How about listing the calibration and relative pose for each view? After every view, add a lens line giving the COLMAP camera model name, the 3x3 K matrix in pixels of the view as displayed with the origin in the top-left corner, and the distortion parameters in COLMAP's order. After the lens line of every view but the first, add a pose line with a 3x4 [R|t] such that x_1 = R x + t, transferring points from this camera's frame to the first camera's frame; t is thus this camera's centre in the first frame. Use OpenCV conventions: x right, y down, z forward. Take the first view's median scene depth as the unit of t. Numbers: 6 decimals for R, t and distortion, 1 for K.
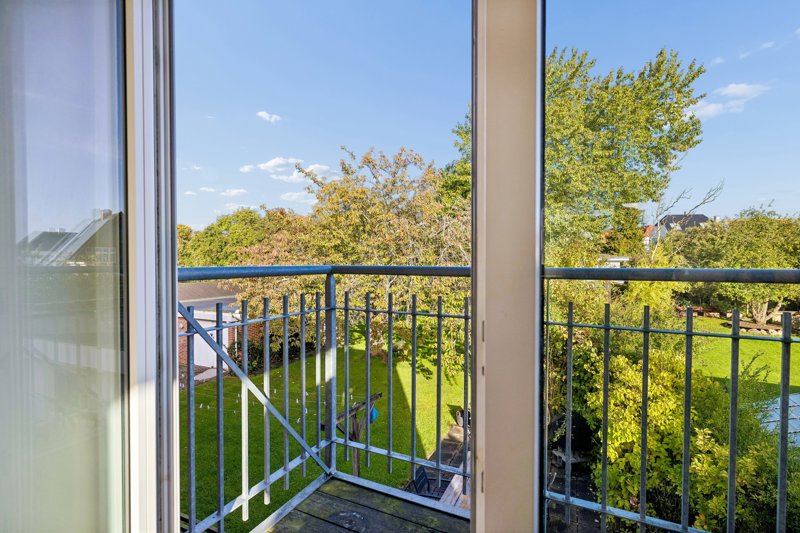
lens RADIAL K [[364.6, 0, 397.5], [0, 364.6, 266.4], [0, 0, 1]] dist [-0.010533, 0.000557]
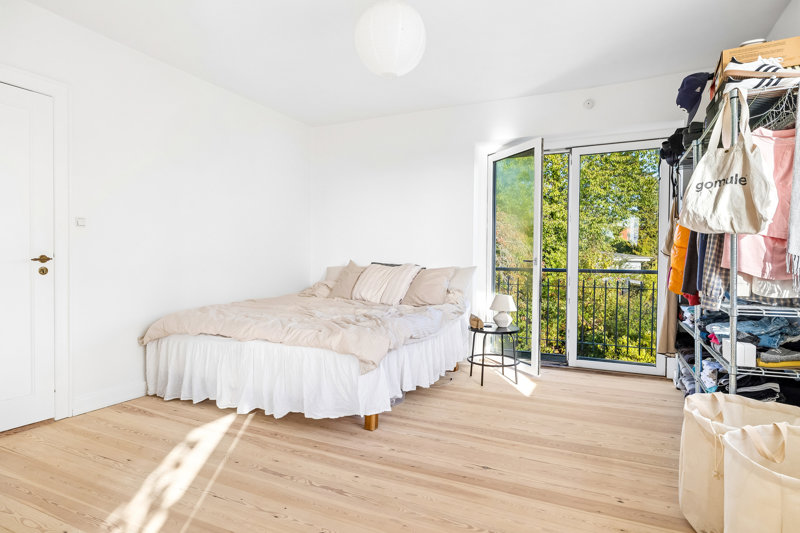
lens RADIAL K [[446.8, 0, 398.6], [0, 446.8, 266.7], [0, 0, 1]] dist [-0.000221, 0.001020]
pose [[0.999289, 0.004823, 0.037404, -0.119065], [-0.004921, 0.999985, 0.002529, -0.001590], [-0.037391, -0.002711, 0.999297, -0.263286]]
